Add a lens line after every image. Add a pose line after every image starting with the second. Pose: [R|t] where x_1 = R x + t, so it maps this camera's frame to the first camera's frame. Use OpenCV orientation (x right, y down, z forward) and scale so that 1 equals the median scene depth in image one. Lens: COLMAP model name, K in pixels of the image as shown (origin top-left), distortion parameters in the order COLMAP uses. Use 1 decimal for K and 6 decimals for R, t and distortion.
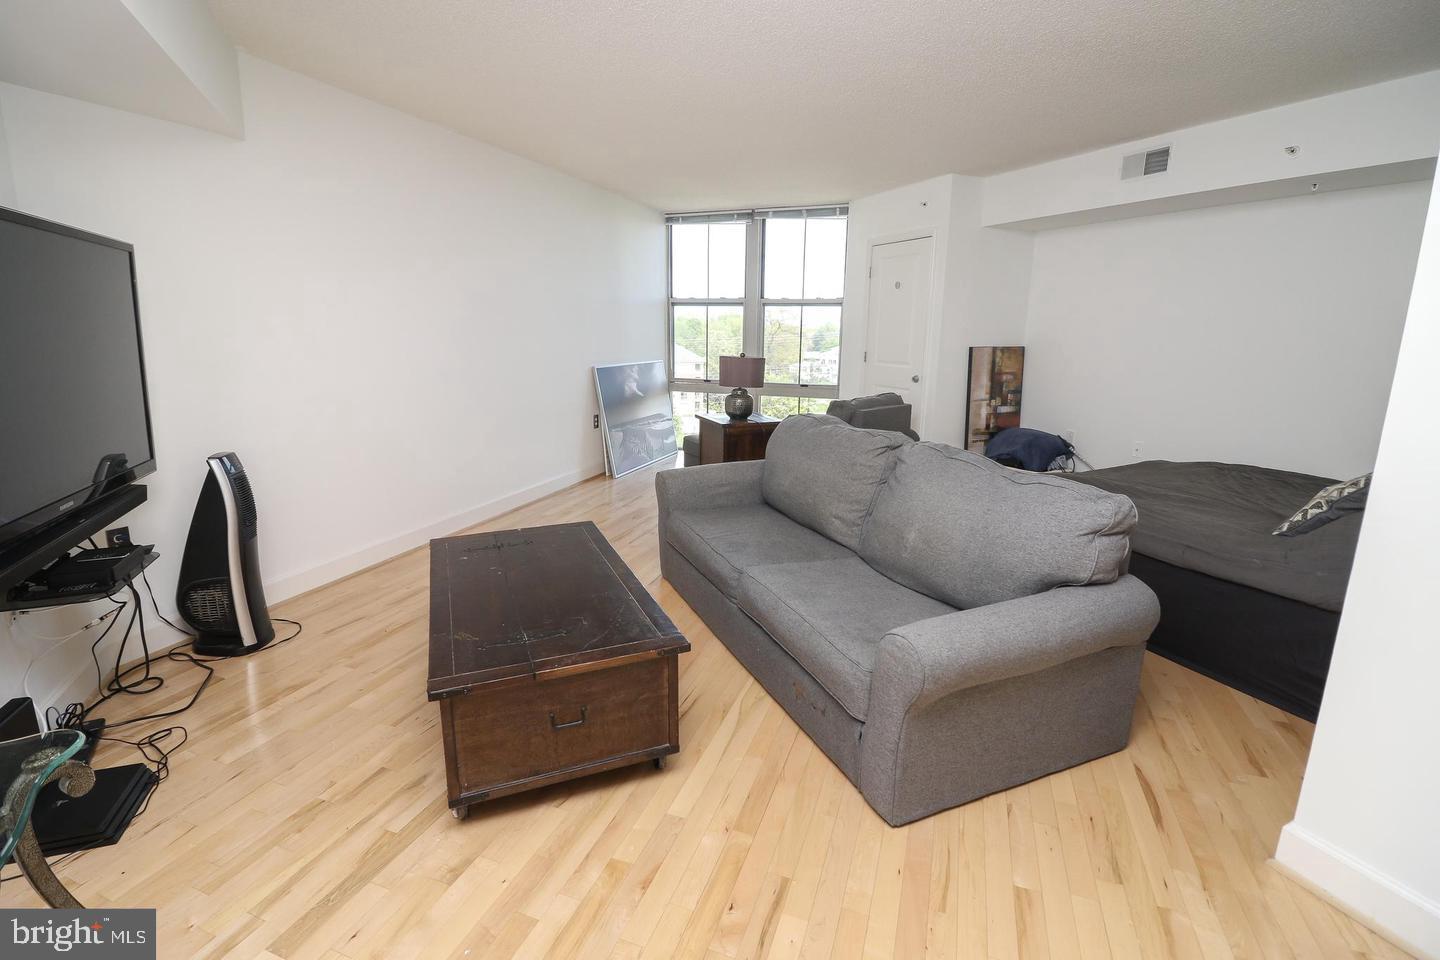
lens RADIAL K [[665.7, 0, 722.5], [0, 665.7, 467.5], [0, 0, 1]] dist [-0.001254, -0.010547]
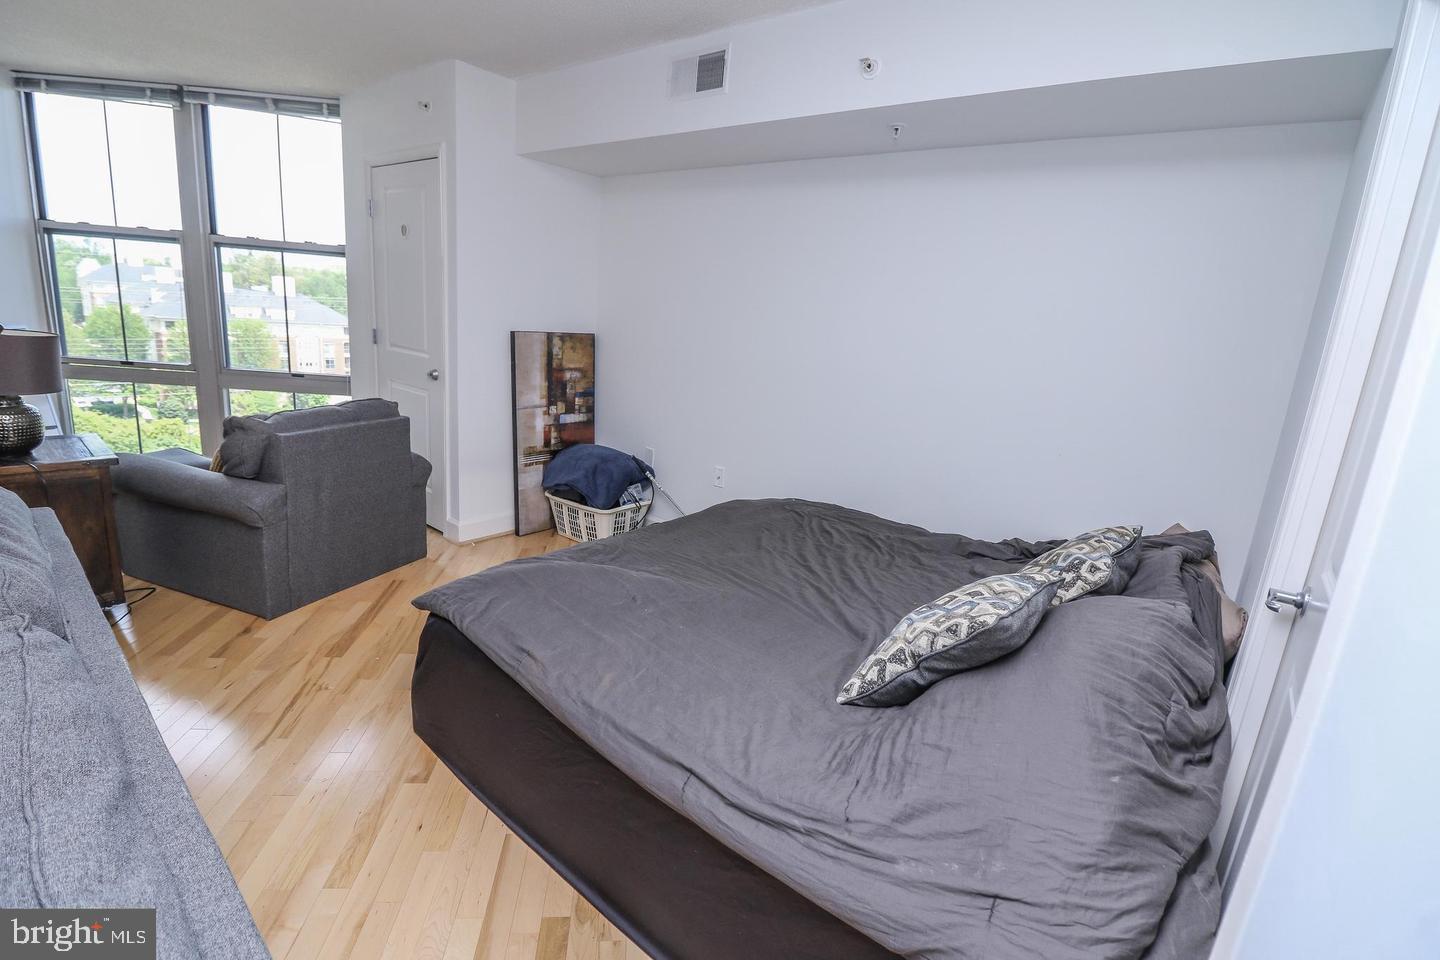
lens RADIAL K [[665.7, 0, 722.5], [0, 665.7, 467.5], [0, 0, 1]] dist [-0.001254, -0.010547]
pose [[0.894938, -0.039633, 0.444427, 0.248810], [0.021640, 0.998730, 0.045490, -0.064099], [-0.445666, -0.031093, 0.894659, 0.269906]]
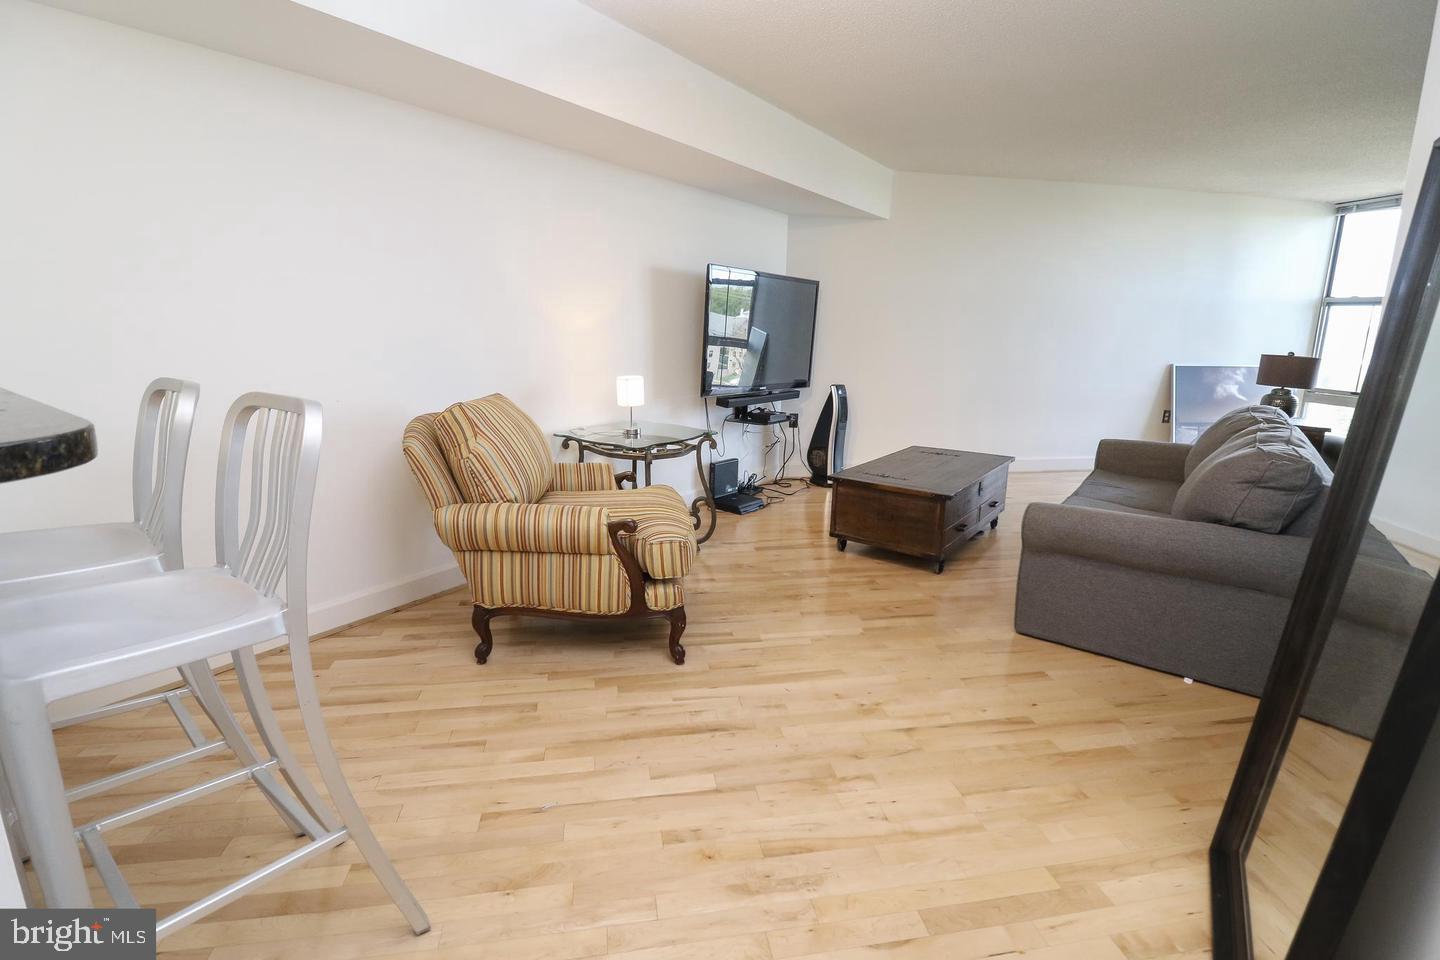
lens RADIAL K [[665.7, 0, 722.5], [0, 665.7, 467.5], [0, 0, 1]] dist [-0.001254, -0.010547]
pose [[0.506940, 0.180490, -0.842873, 0.377497], [-0.190563, 0.977104, 0.094621, 0.047483], [0.840653, 0.112653, 0.529728, -0.149609]]
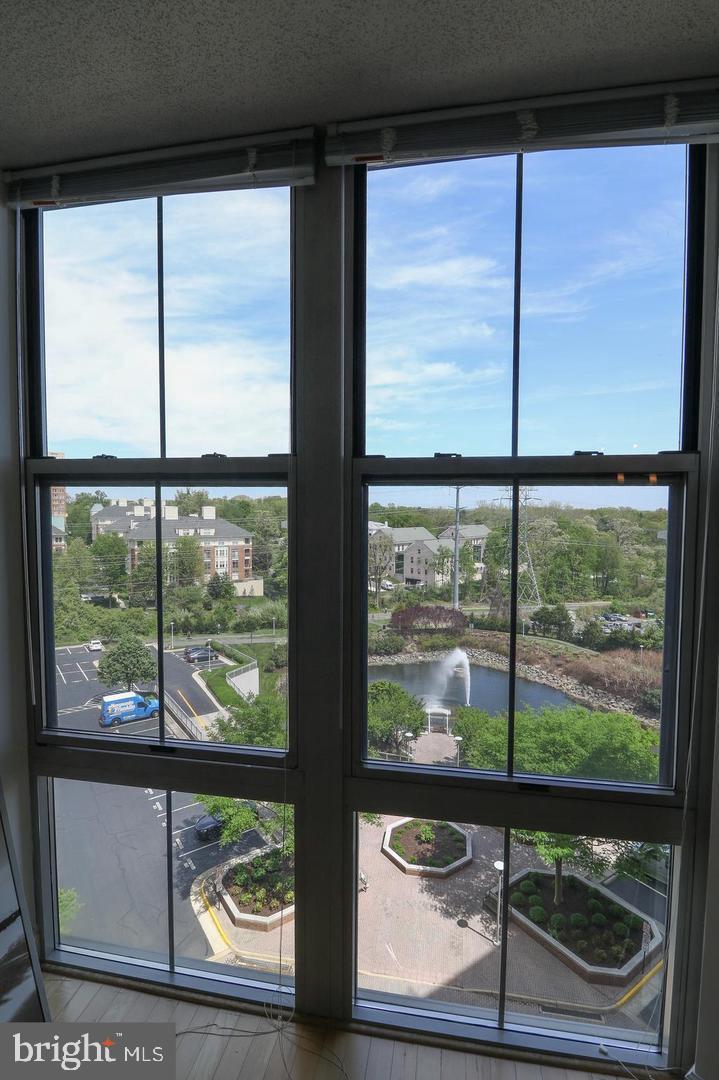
lens RADIAL K [[531.6, 0, 359.1], [0, 531.6, 533.1], [0, 0, 1]] dist [-0.002267, -0.019730]
pose [[0.985776, -0.014757, 0.167416, 0.028857], [0.040923, 0.987233, -0.153938, -0.233003], [-0.163007, 0.158600, 0.973794, 0.972718]]
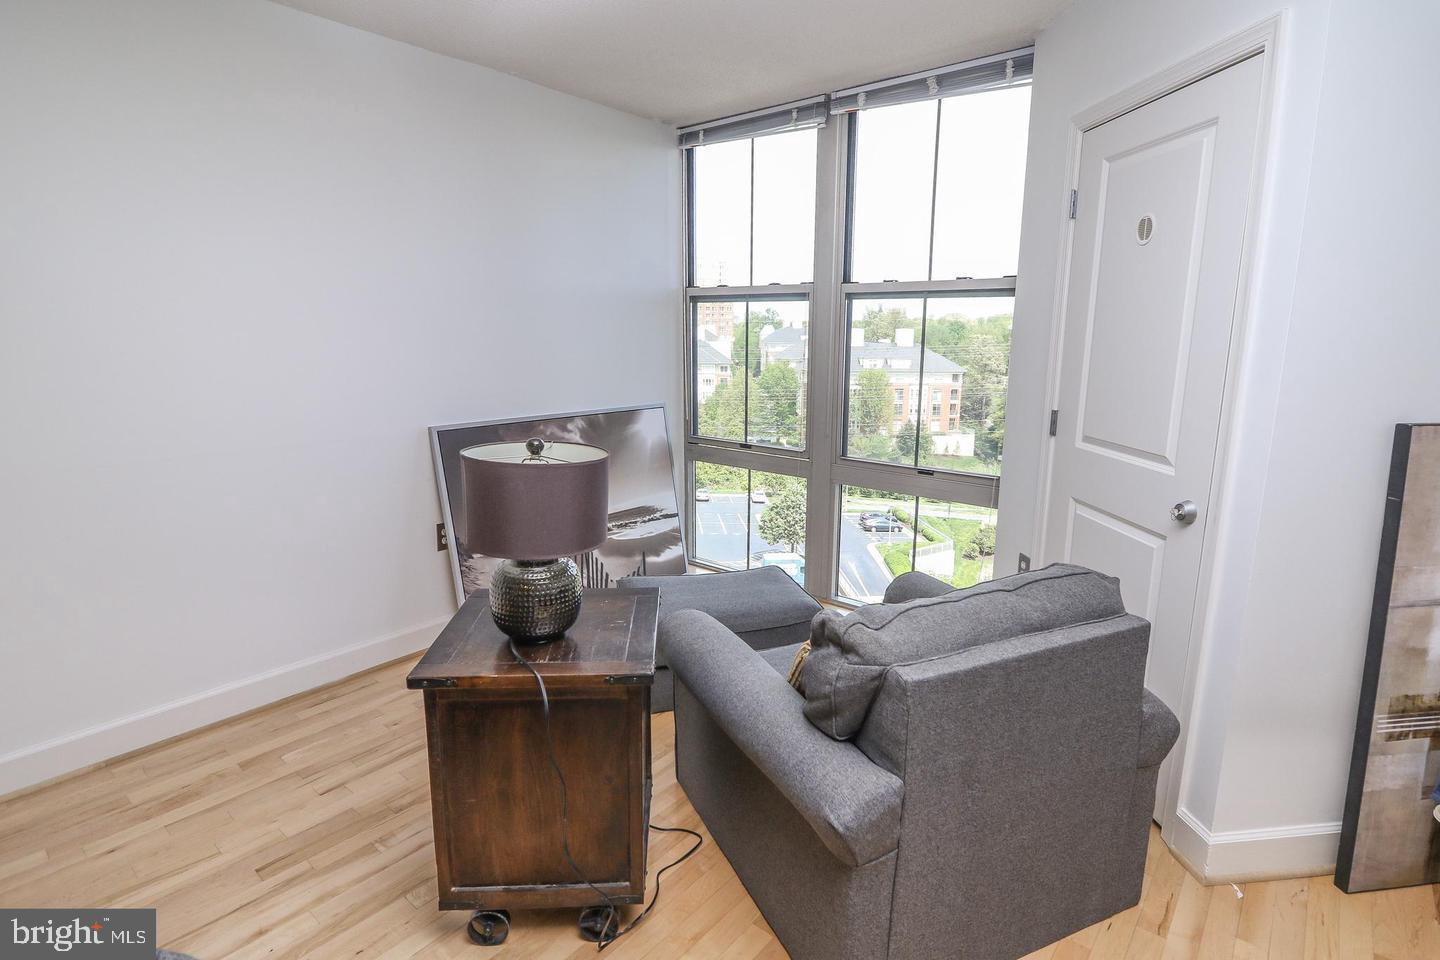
lens RADIAL K [[733.1, 0, 723.5], [0, 733.1, 471.2], [0, 0, 1]] dist [-0.001460, -0.015427]
pose [[0.939538, 0.060170, -0.337118, 0.197549], [-0.066330, 0.997775, -0.006773, -0.135797], [0.335960, 0.028725, 0.941438, 0.590881]]
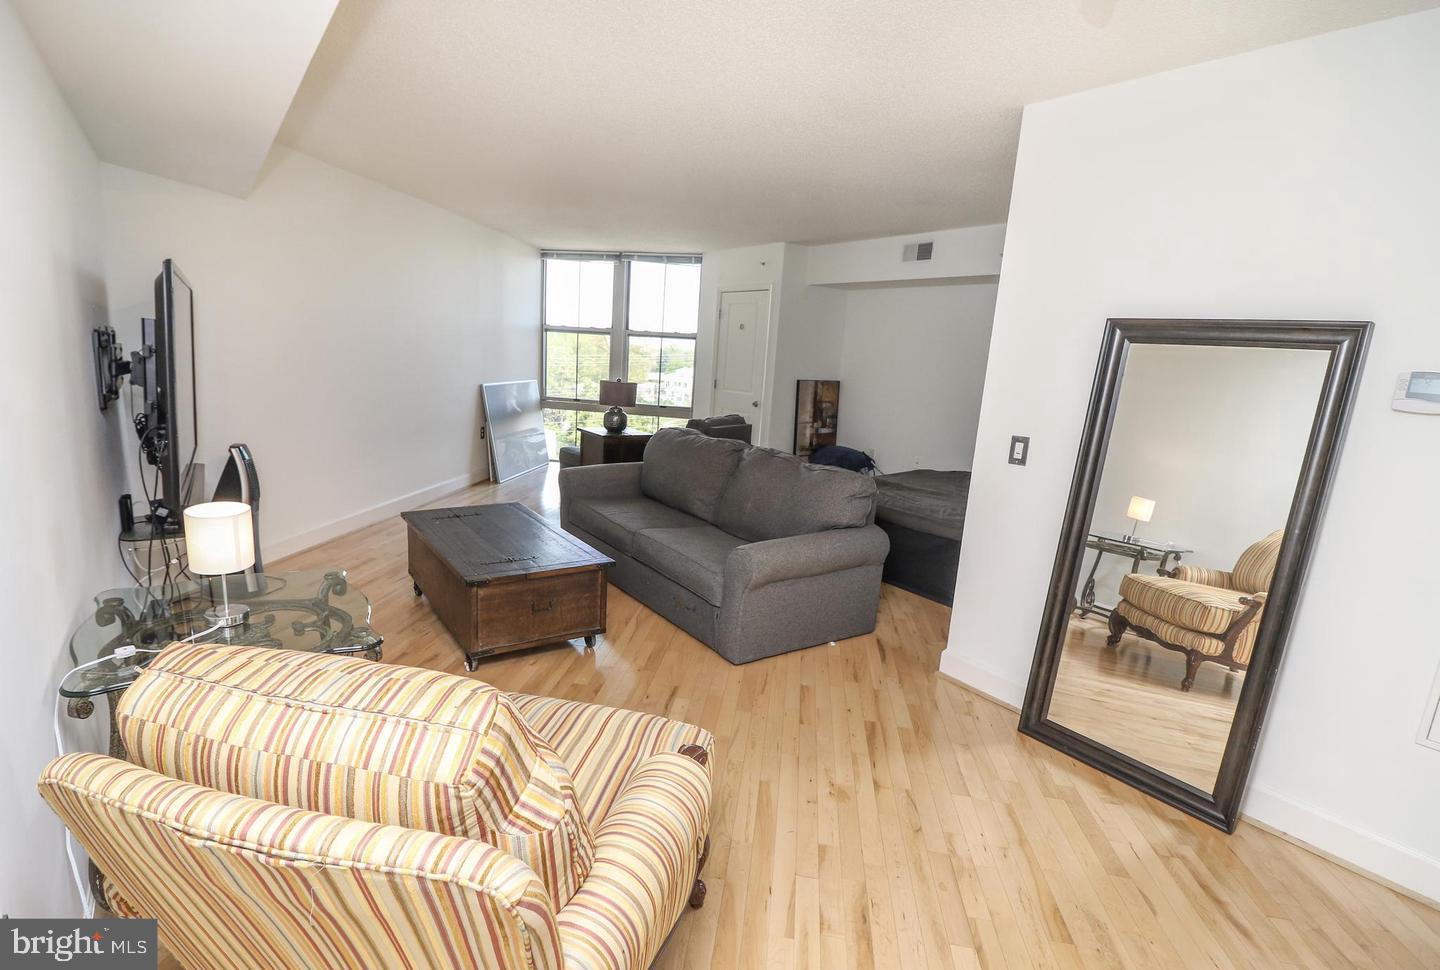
lens RADIAL K [[696.1, 0, 688.8], [0, 696.1, 492.6], [0, 0, 1]] dist [0.001920, 0.000081]
pose [[0.983409, 0.008214, 0.181218, -0.062253], [-0.008150, 0.999966, -0.001096, 0.032664], [-0.181221, -0.000399, 0.983442, -0.241207]]
